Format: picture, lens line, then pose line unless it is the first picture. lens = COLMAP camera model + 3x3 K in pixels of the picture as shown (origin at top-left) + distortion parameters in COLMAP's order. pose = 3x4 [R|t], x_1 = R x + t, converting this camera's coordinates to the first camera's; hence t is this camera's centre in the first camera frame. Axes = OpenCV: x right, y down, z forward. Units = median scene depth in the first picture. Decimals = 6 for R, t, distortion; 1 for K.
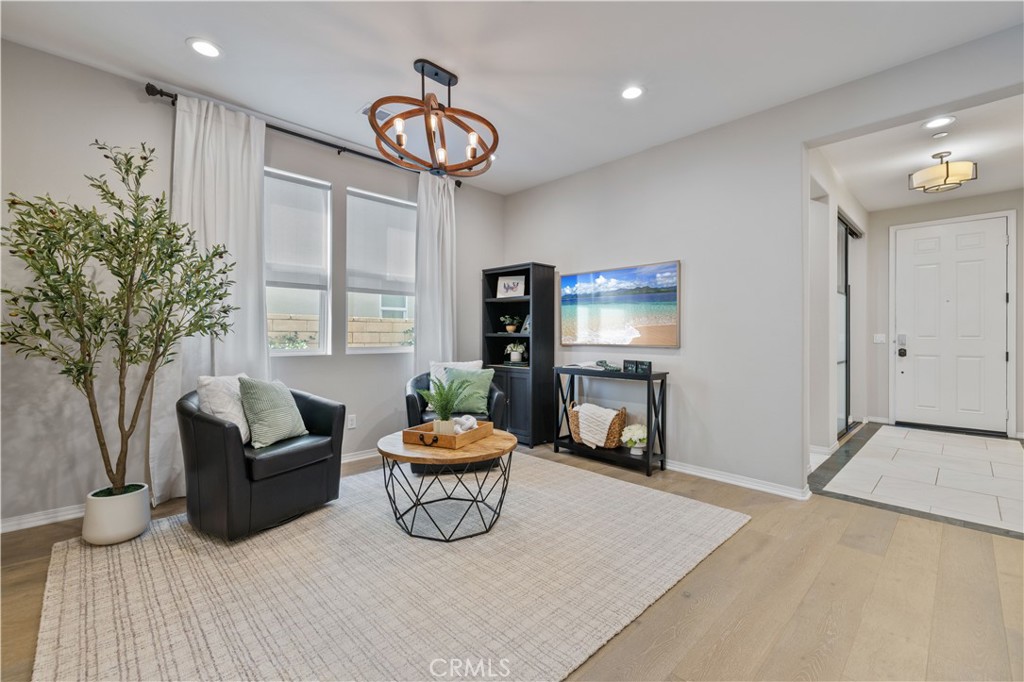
lens RADIAL K [[443.4, 0, 510.6], [0, 443.4, 335.3], [0, 0, 1]] dist [0.002174, 0.000245]
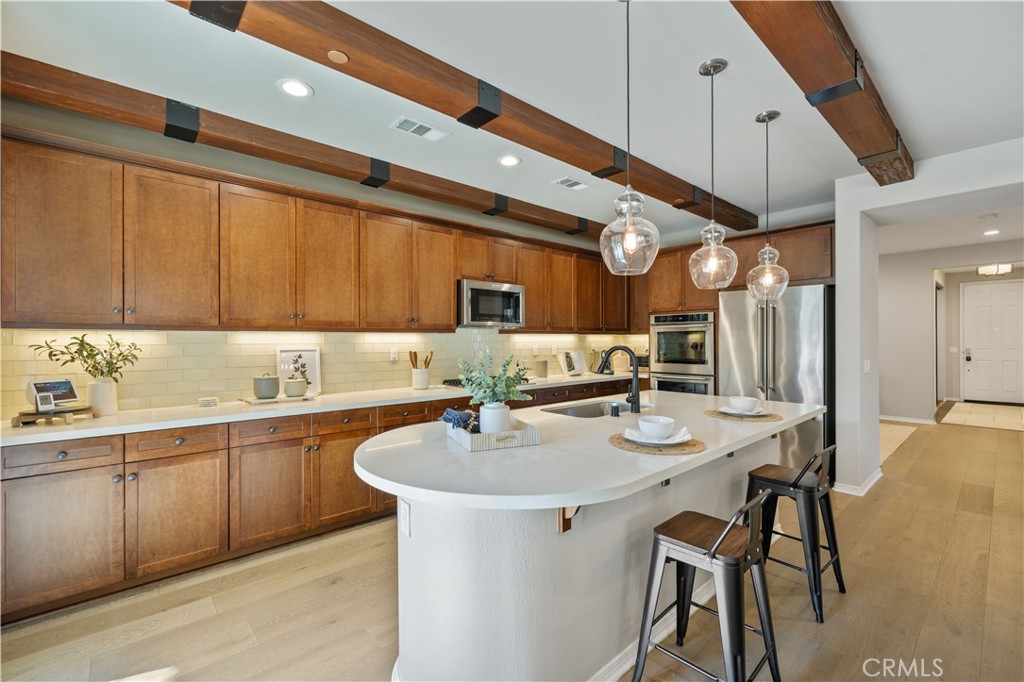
lens RADIAL K [[443.4, 0, 513.2], [0, 443.4, 340.6], [0, 0, 1]] dist [0.002174, 0.000245]
pose [[0.999240, -0.003397, -0.038841, -0.773119], [0.003258, 0.999988, -0.003642, -0.028917], [0.038853, 0.003513, 0.999239, -0.747855]]
